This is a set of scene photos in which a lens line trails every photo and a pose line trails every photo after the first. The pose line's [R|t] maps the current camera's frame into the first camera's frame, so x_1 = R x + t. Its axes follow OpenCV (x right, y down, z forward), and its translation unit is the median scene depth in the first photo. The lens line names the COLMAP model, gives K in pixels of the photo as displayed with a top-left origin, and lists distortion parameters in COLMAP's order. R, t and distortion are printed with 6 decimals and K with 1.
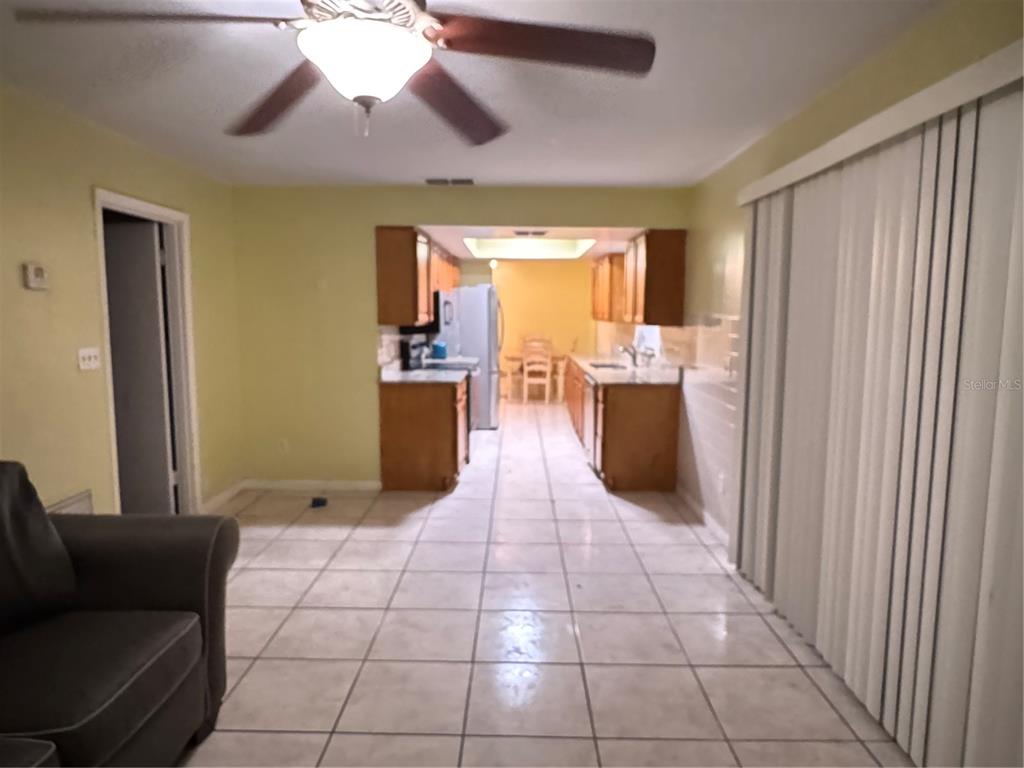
lens RADIAL K [[630.0, 0, 509.5], [0, 630.0, 380.8], [0, 0, 1]] dist [-0.008354, 0.002498]
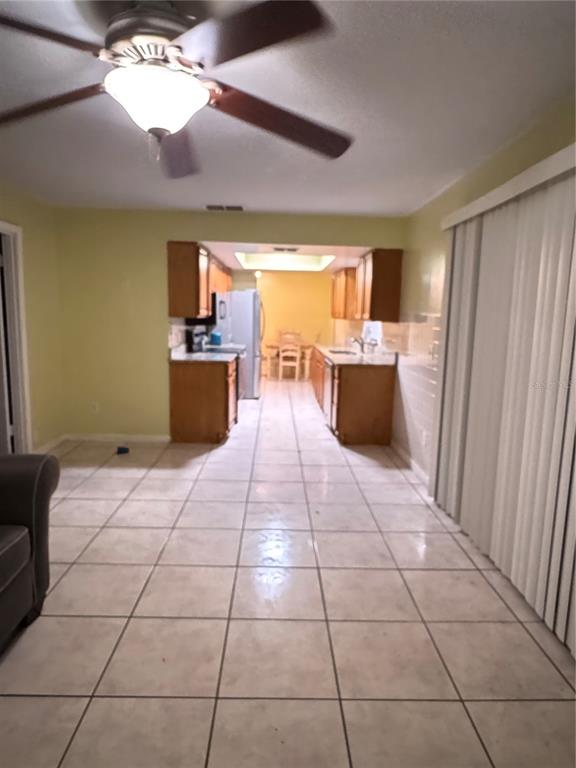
lens RADIAL K [[472.5, 0, 285.0], [0, 472.5, 380.8], [0, 0, 1]] dist [-0.008354, 0.002498]
pose [[0.999347, 0.013666, 0.033461, 0.002497], [-0.014690, 0.999426, 0.030526, 0.012005], [-0.033025, -0.030998, 0.998974, 0.003565]]
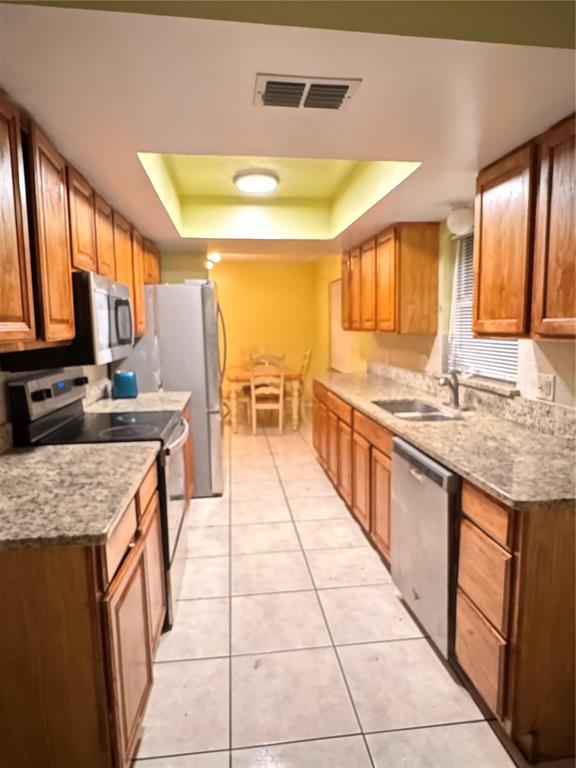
lens RADIAL K [[472.5, 0, 287.3], [0, 472.5, 385.0], [0, 0, 1]] dist [-0.008354, 0.002498]
pose [[0.991314, -0.035040, 0.126763, -0.019416], [0.033355, 0.999325, 0.015397, -0.080900], [-0.127217, -0.011035, 0.991814, 0.841925]]
